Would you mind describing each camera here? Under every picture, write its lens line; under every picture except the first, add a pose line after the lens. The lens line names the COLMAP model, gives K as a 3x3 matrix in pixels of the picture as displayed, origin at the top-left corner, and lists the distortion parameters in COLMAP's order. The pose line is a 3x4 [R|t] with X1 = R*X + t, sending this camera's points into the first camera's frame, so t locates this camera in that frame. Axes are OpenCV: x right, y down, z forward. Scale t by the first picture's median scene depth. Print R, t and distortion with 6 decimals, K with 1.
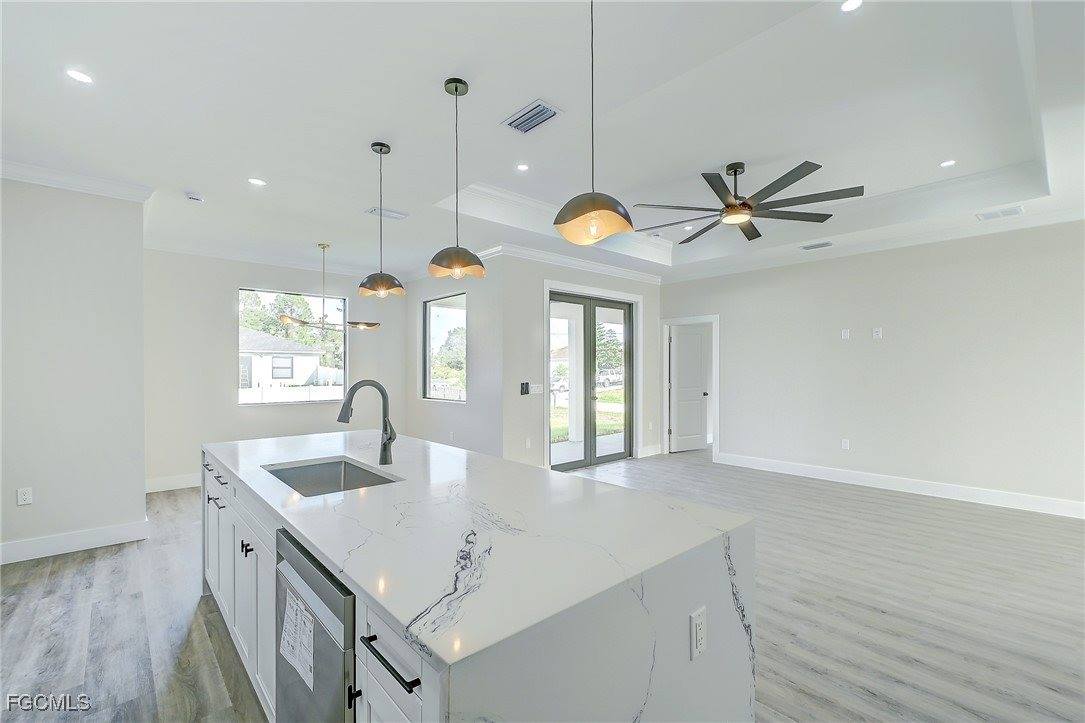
lens RADIAL K [[471.9, 0, 547.2], [0, 471.9, 369.6], [0, 0, 1]] dist [0.018857, -0.001181]
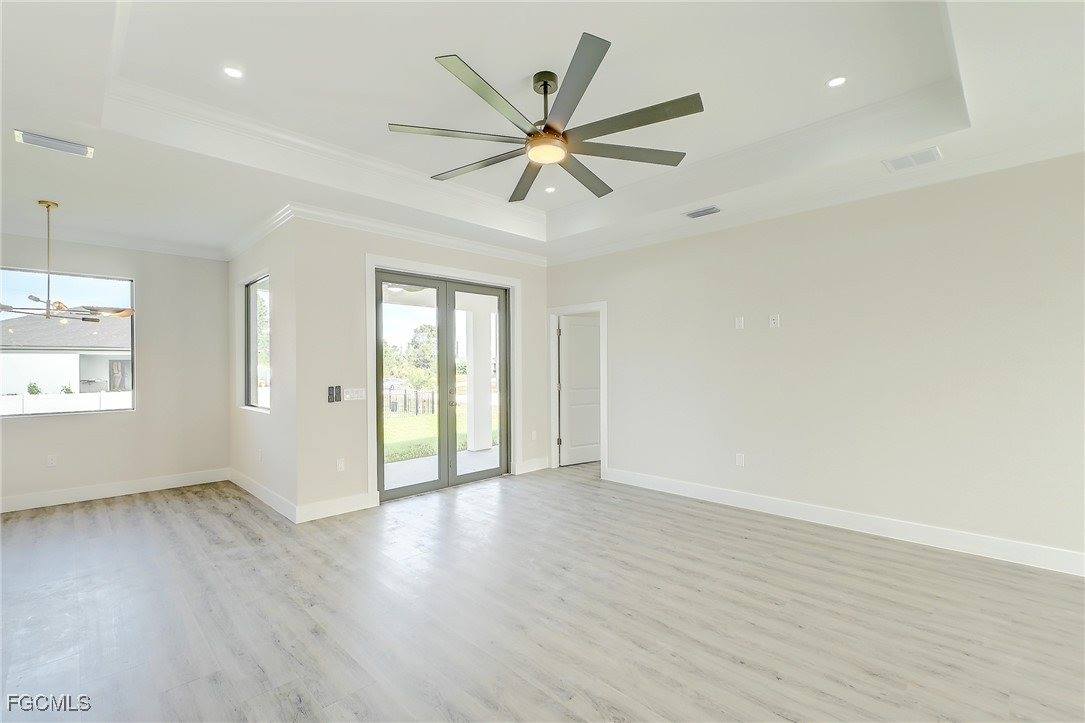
lens RADIAL K [[471.9, 0, 543.4], [0, 471.9, 368.9], [0, 0, 1]] dist [0.018857, -0.001181]
pose [[0.999004, -0.007167, 0.044040, 0.220301], [0.007042, 0.999971, 0.002988, -0.000954], [-0.044060, -0.002675, 0.999025, 0.182446]]
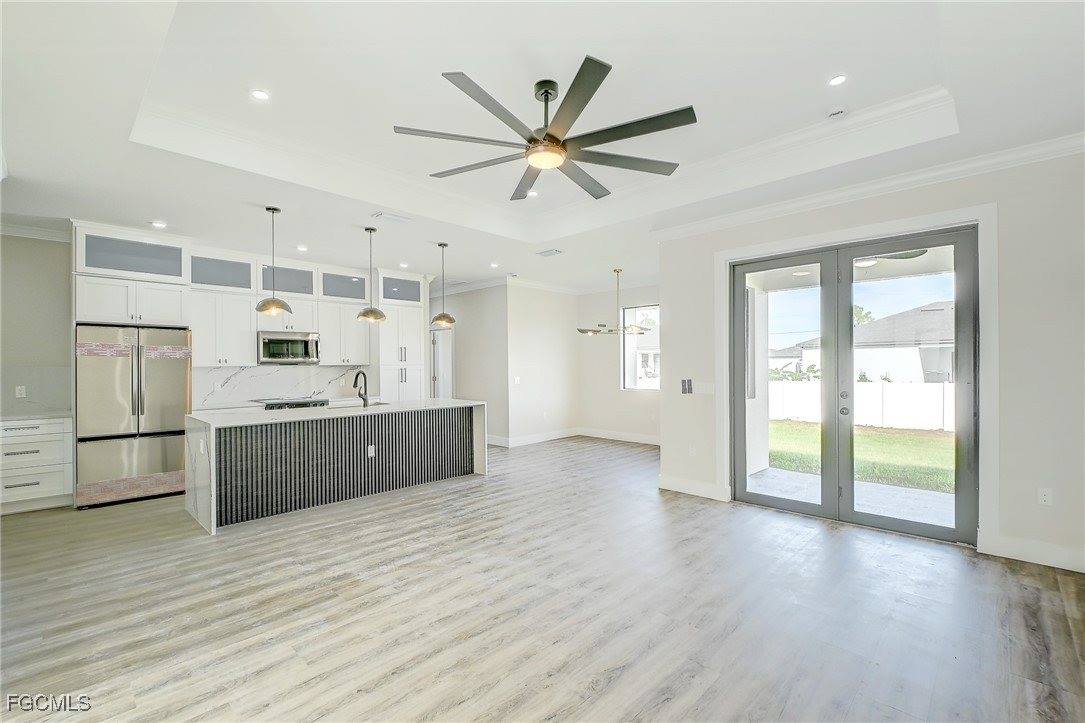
lens RADIAL K [[471.9, 0, 540.4], [0, 471.9, 365.9], [0, 0, 1]] dist [0.018857, -0.001181]
pose [[0.055392, 0.002429, -0.998462, 0.687002], [0.004062, 0.999988, 0.002658, -0.001548], [0.998456, -0.004203, 0.055381, 0.580660]]
